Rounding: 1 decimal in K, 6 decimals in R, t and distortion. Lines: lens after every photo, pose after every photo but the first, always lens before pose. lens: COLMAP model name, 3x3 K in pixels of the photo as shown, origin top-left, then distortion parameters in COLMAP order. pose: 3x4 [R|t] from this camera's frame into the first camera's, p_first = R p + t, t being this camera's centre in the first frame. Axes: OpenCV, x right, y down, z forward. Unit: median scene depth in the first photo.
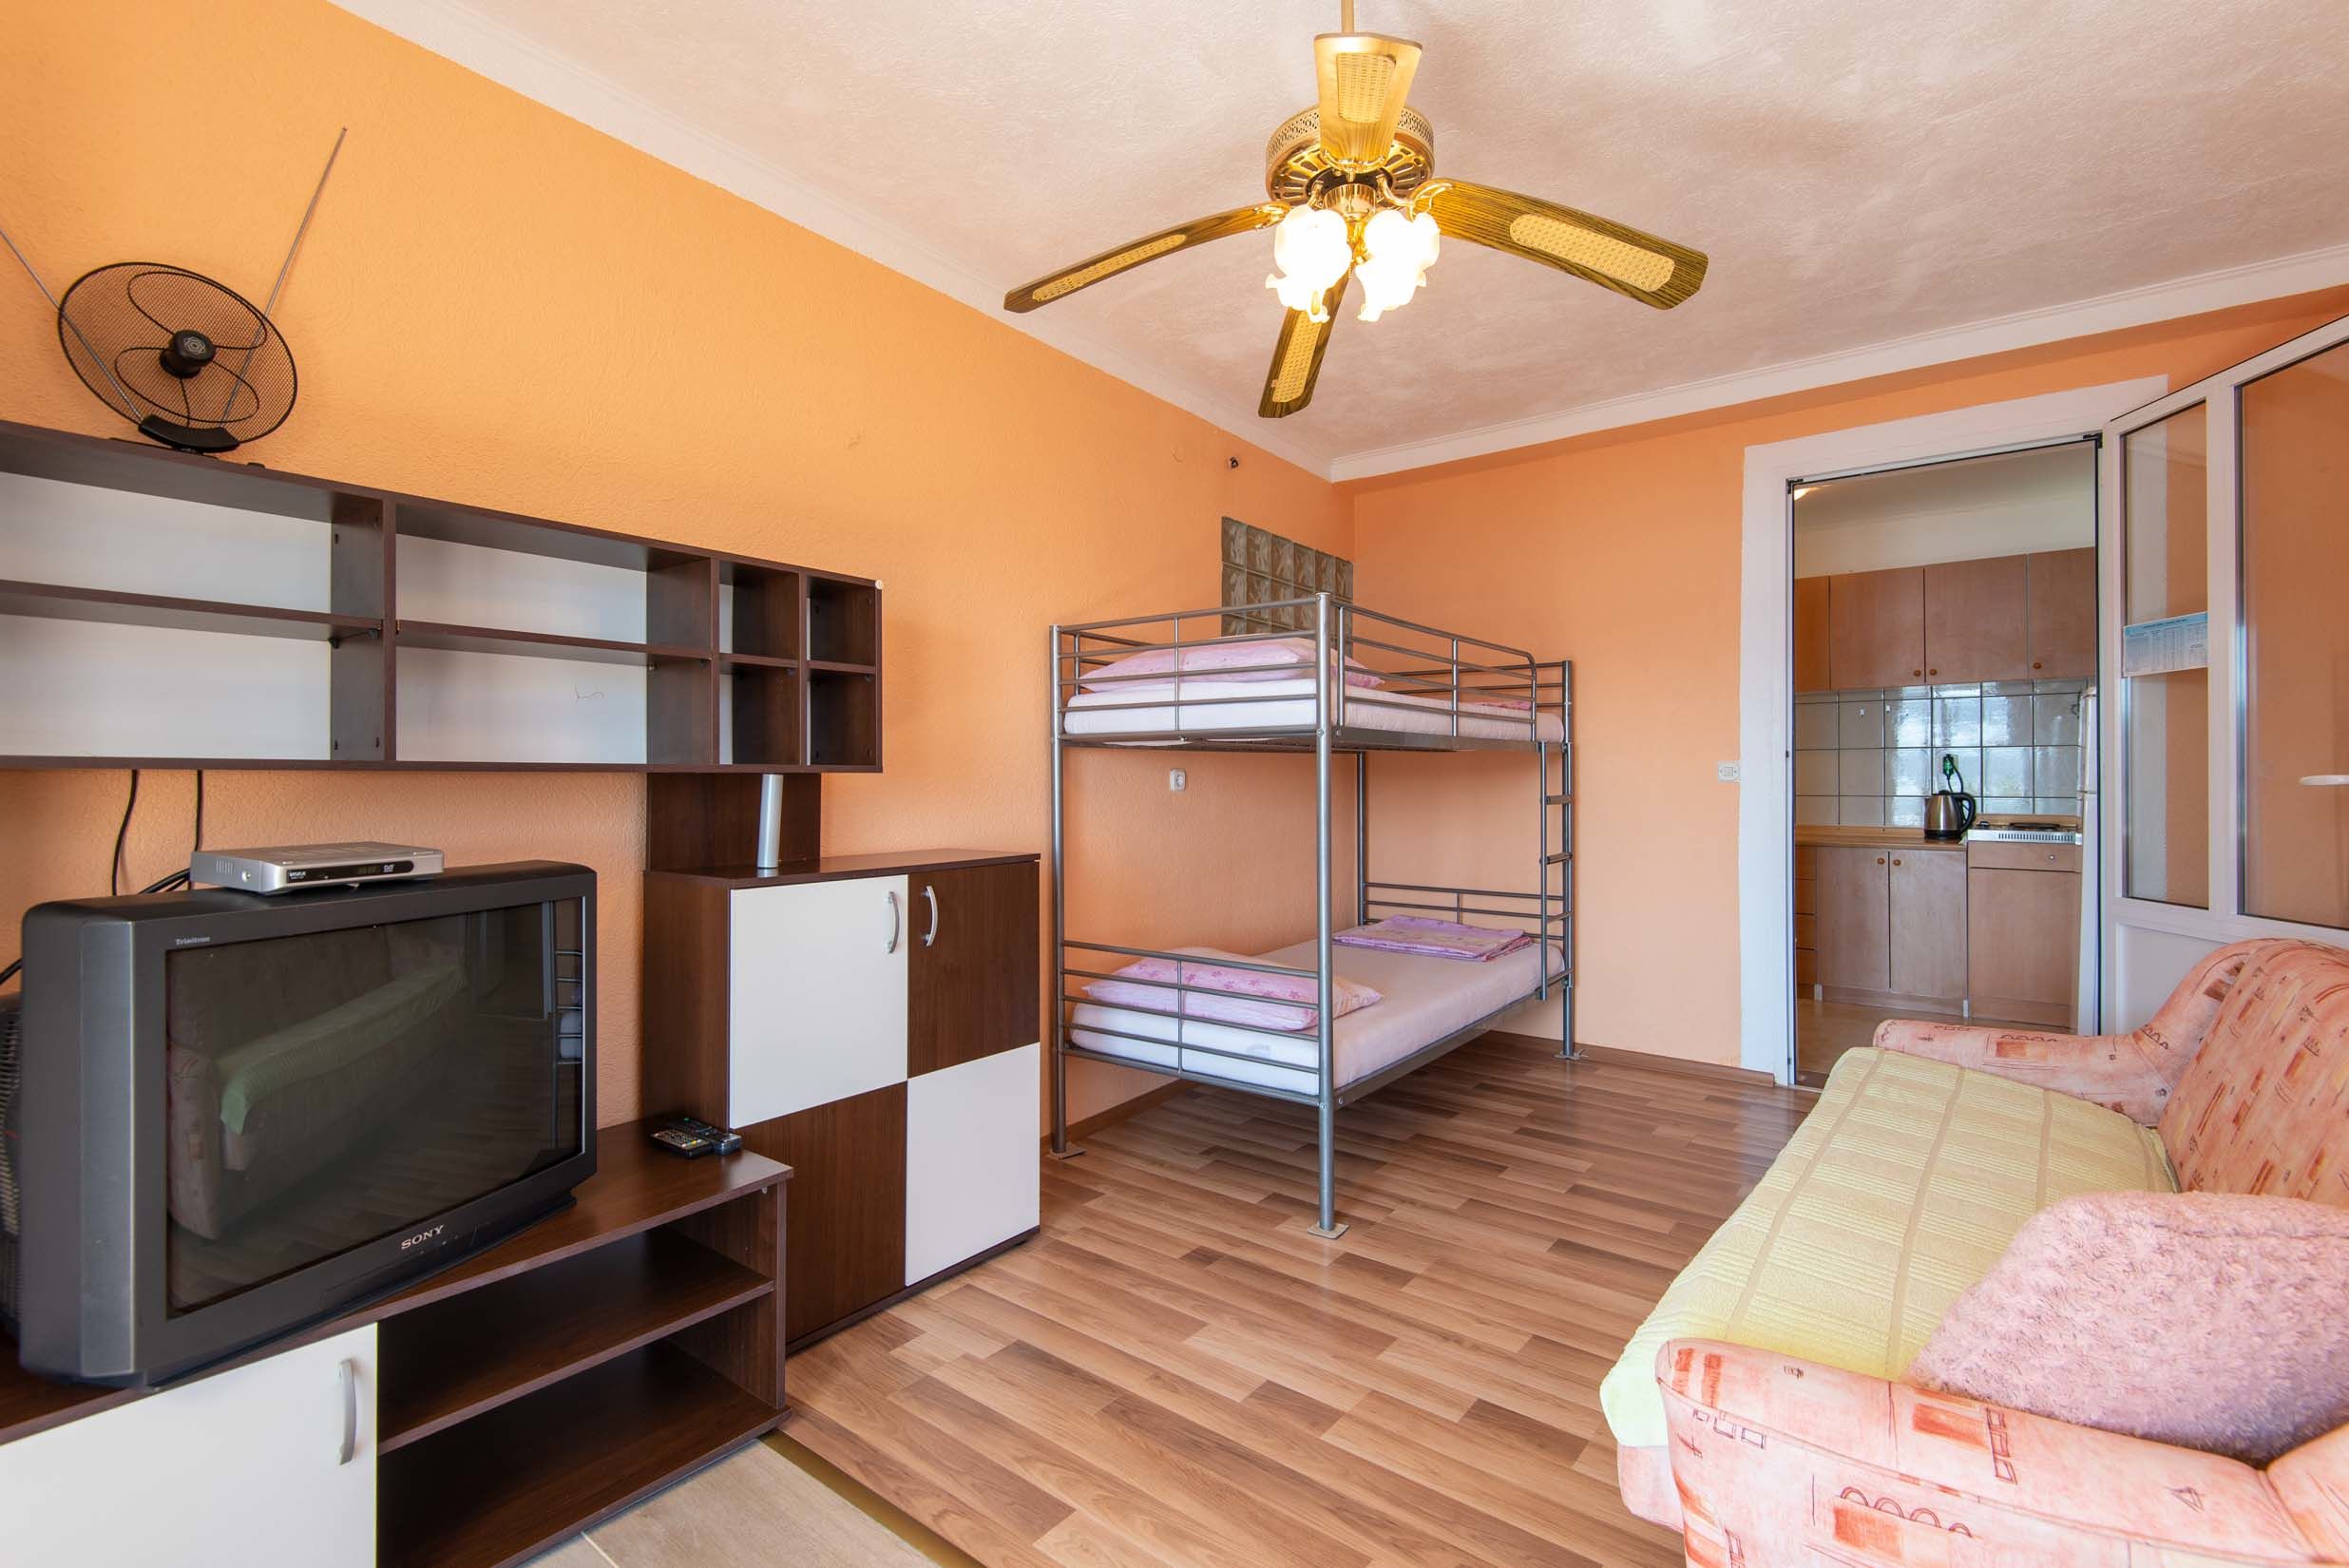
lens RADIAL K [[1064.0, 0, 1174.5], [0, 1064.0, 784.0], [0, 0, 1]] dist [0.000039, -0.000021]
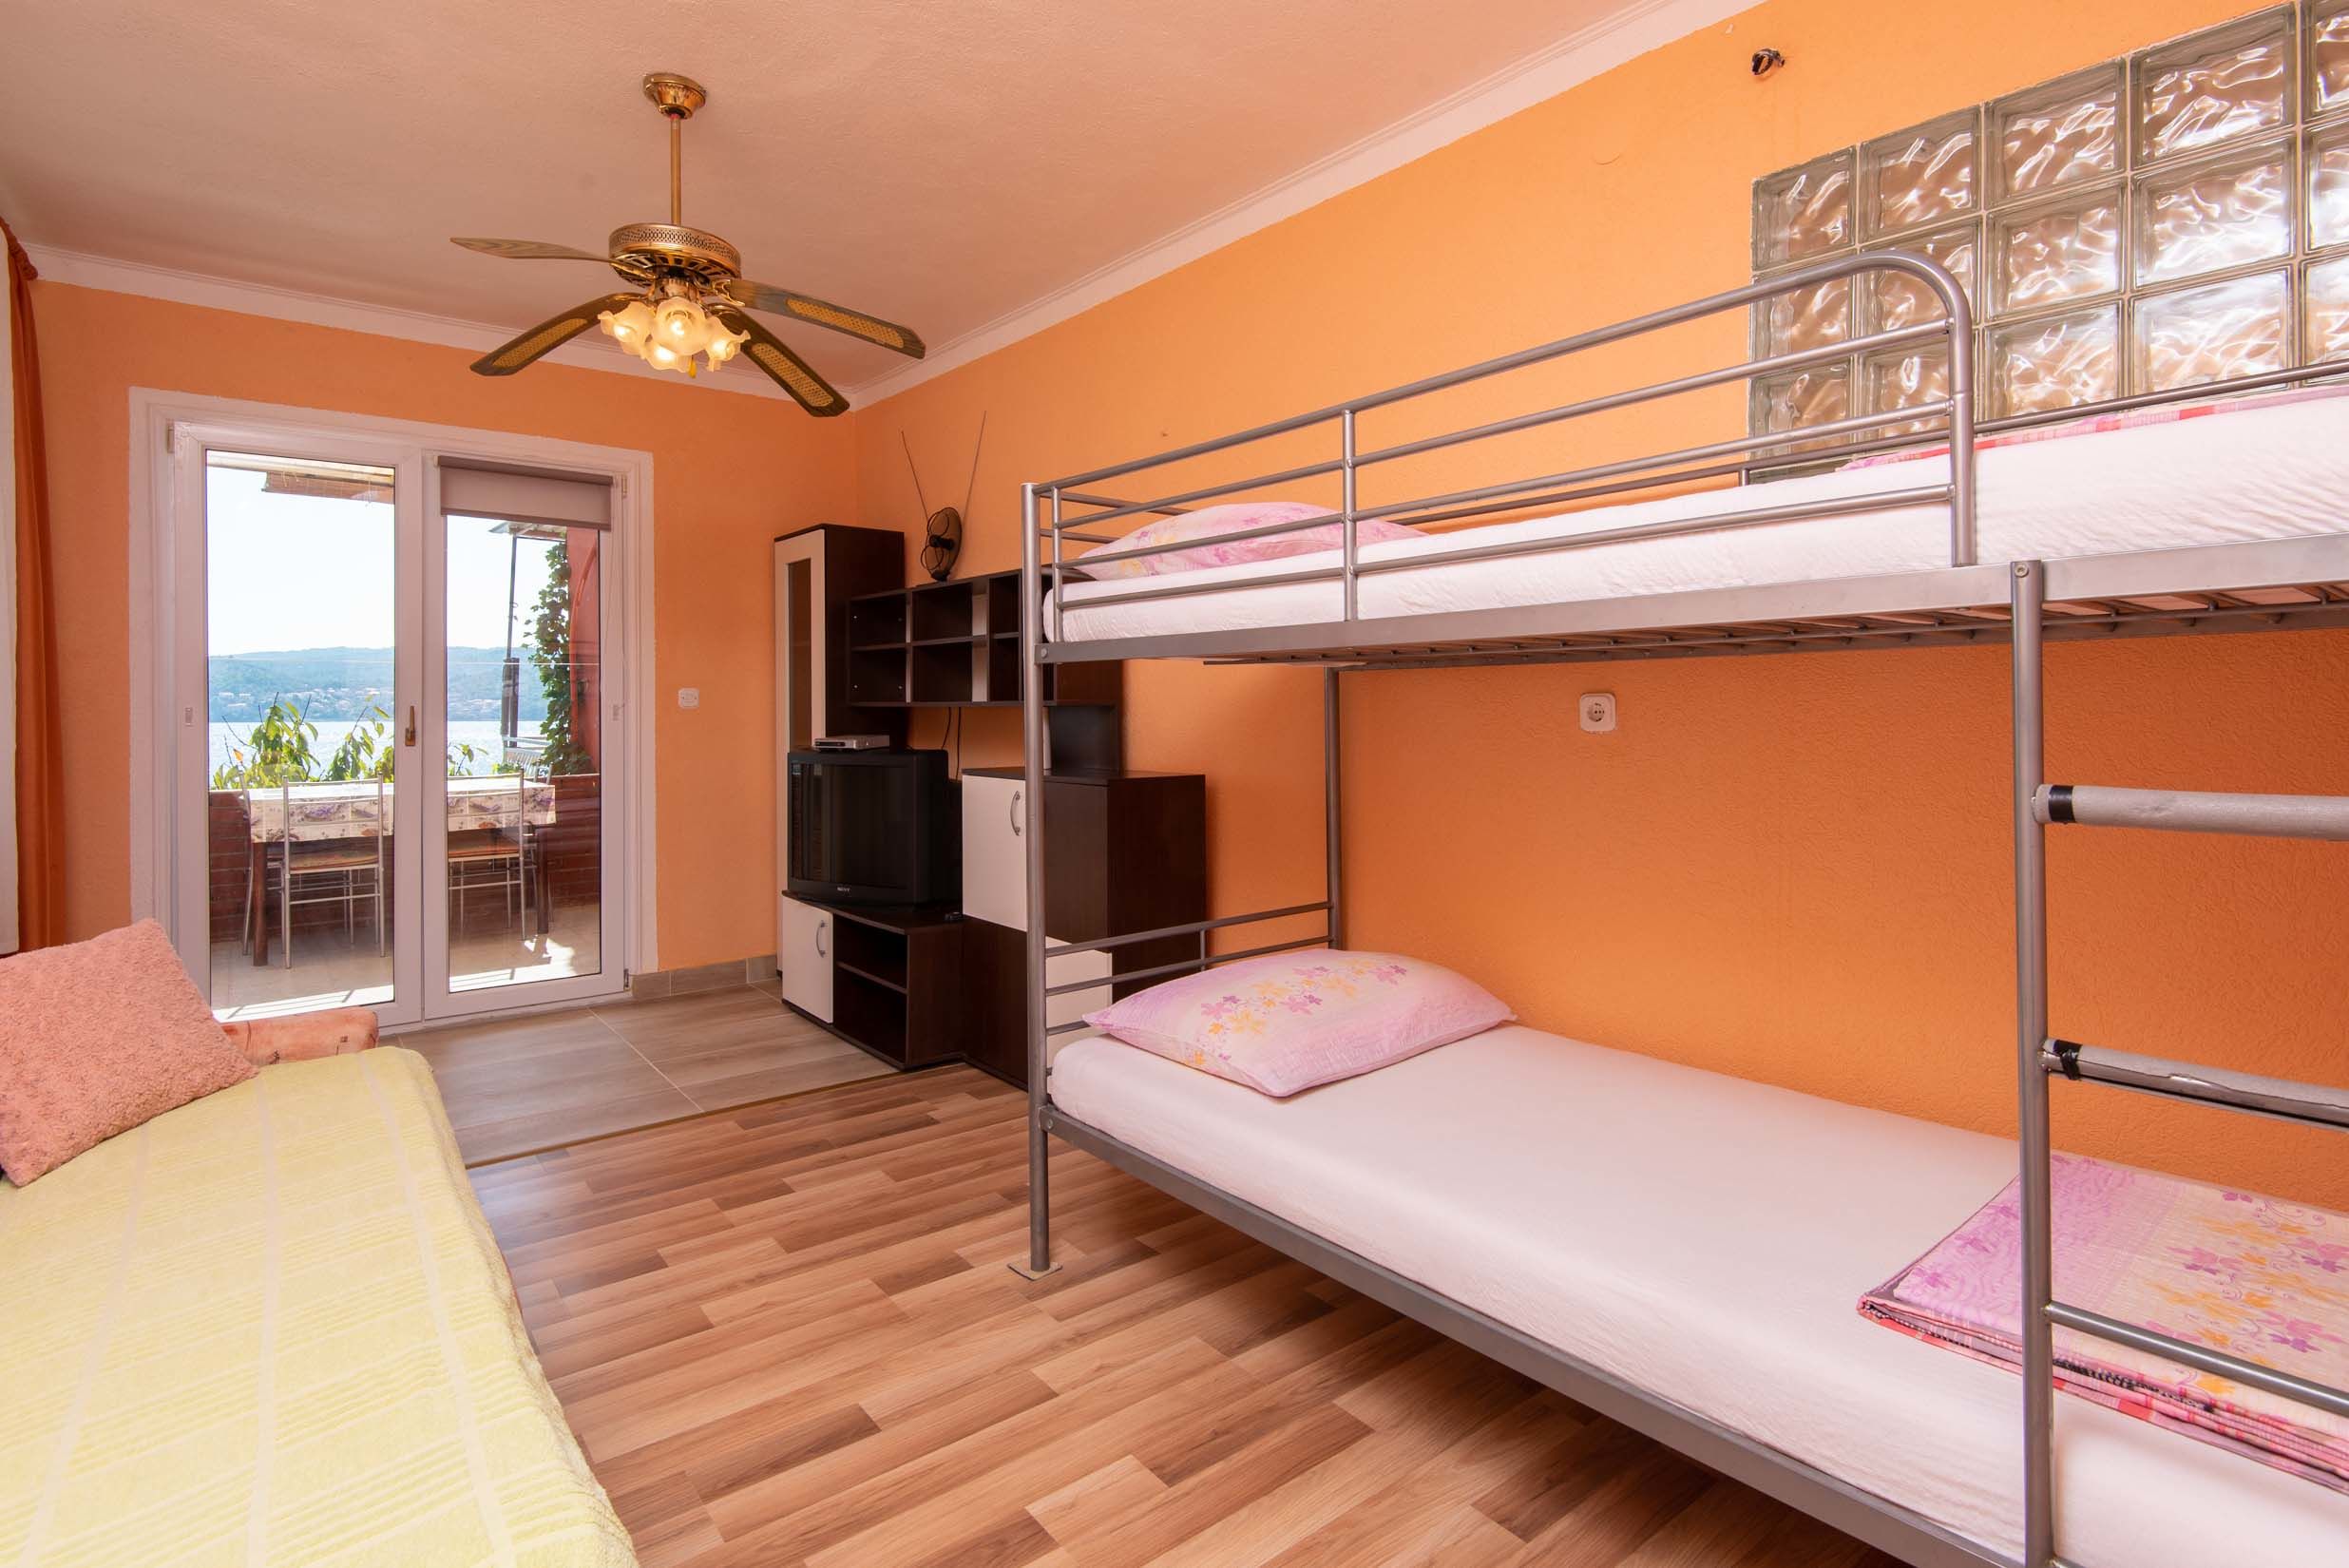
lens RADIAL K [[1157.9, 0, 1177.9], [0, 1157.9, 706.0], [0, 0, 1]] dist [0.000292, -0.000004]
pose [[-0.229311, -0.001943, -0.973351, 1.232082], [-0.004118, 0.999991, -0.001027, -0.009279], [0.973344, 0.003773, -0.229317, 1.644002]]
